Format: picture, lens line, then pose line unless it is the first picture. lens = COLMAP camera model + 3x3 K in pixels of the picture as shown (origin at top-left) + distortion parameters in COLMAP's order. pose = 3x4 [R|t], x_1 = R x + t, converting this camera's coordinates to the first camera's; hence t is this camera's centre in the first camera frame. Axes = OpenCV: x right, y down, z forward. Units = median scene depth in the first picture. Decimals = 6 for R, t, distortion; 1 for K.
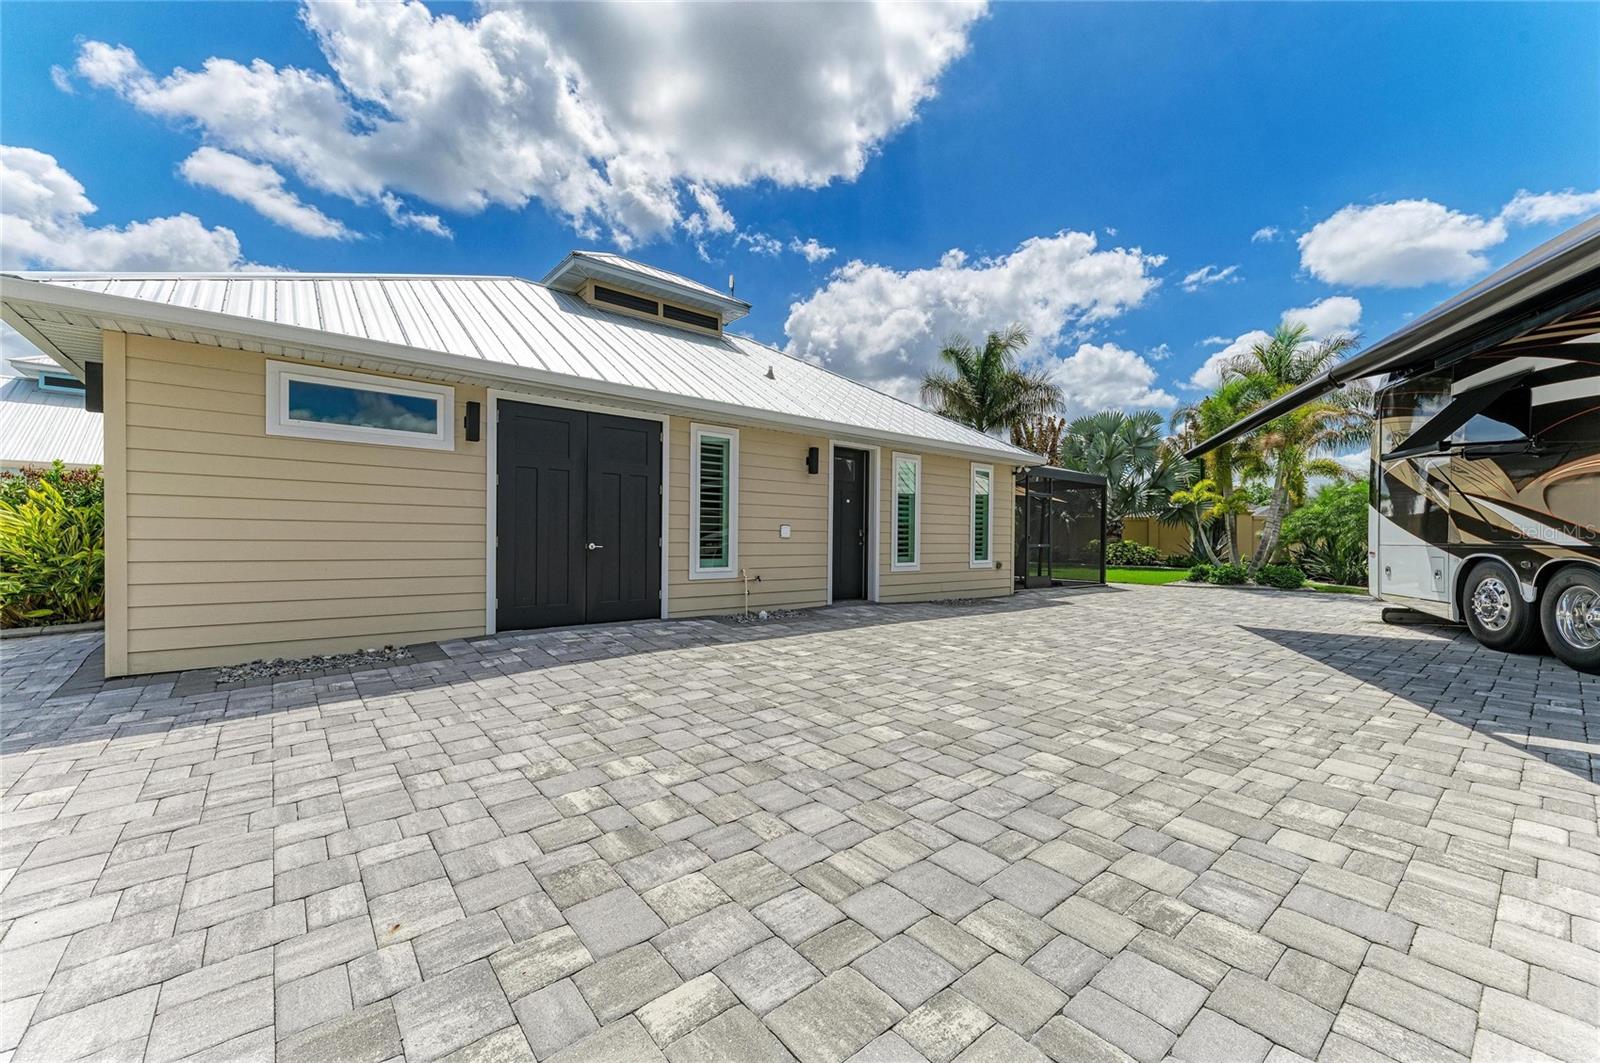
lens RADIAL K [[620.5, 0, 806.7], [0, 620.5, 538.8], [0, 0, 1]] dist [0.005046, -0.000409]
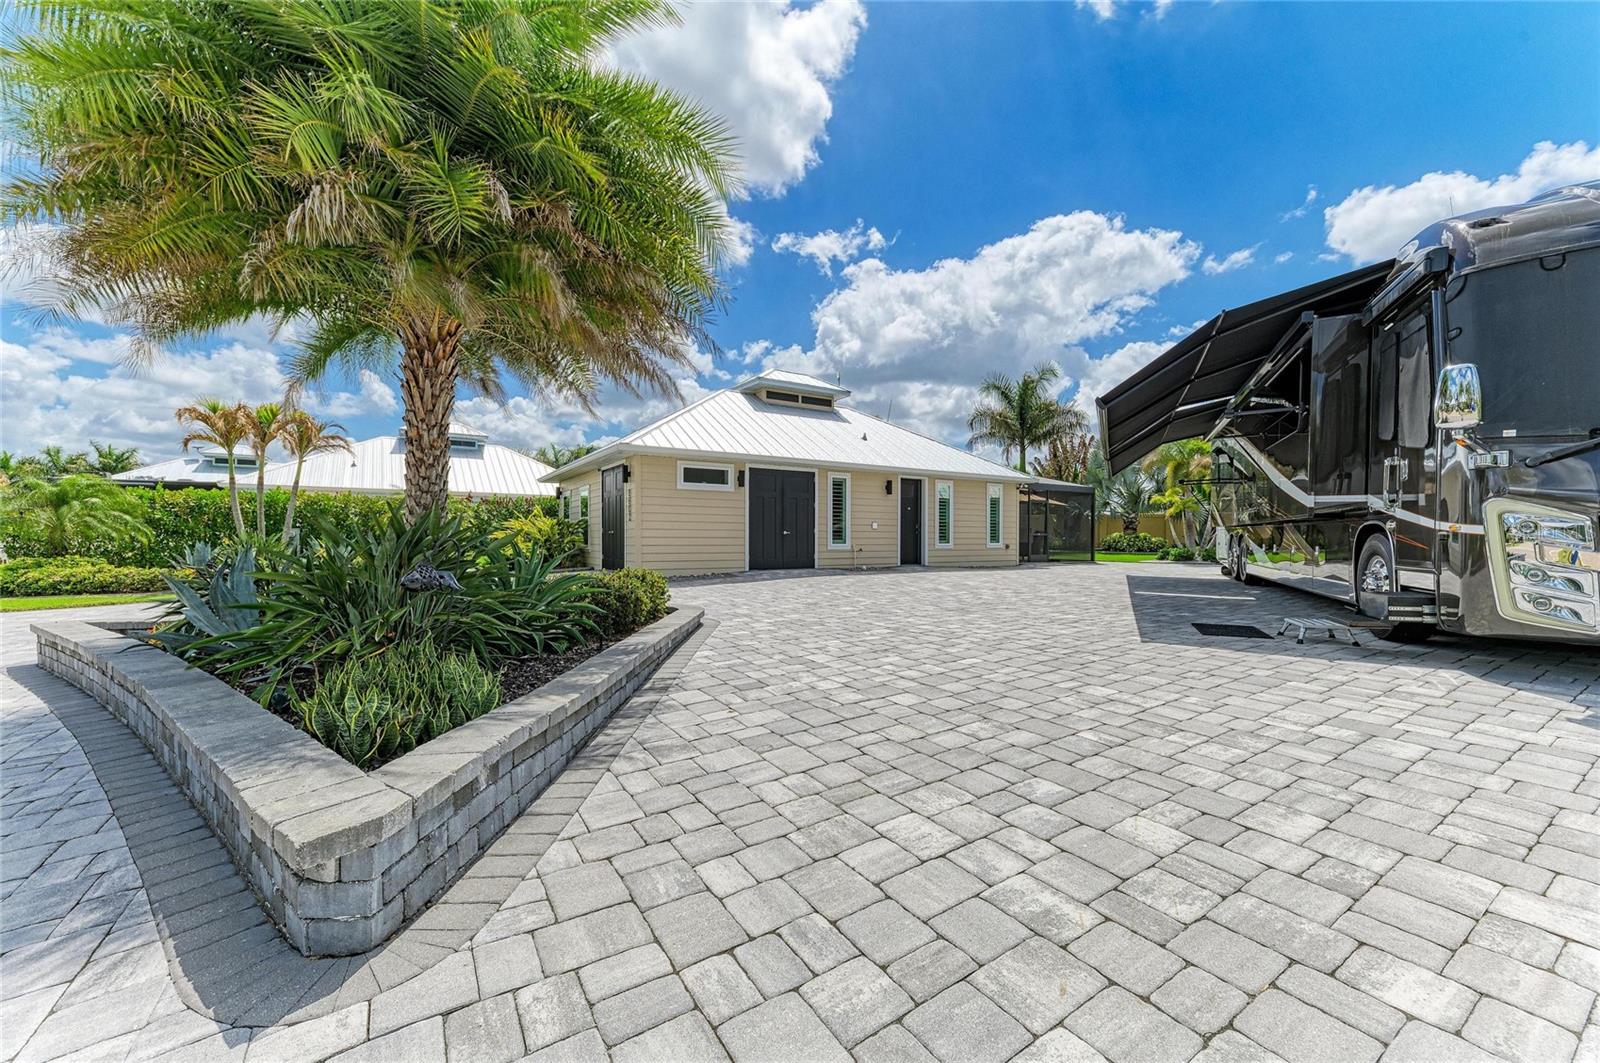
lens RADIAL K [[620.5, 0, 806.7], [0, 620.5, 538.8], [0, 0, 1]] dist [0.005046, -0.000409]
pose [[0.992172, -0.007500, -0.124650, -0.004146], [0.007445, 0.999972, -0.000907, 0.025263], [0.124653, -0.000028, 0.992200, -0.797359]]
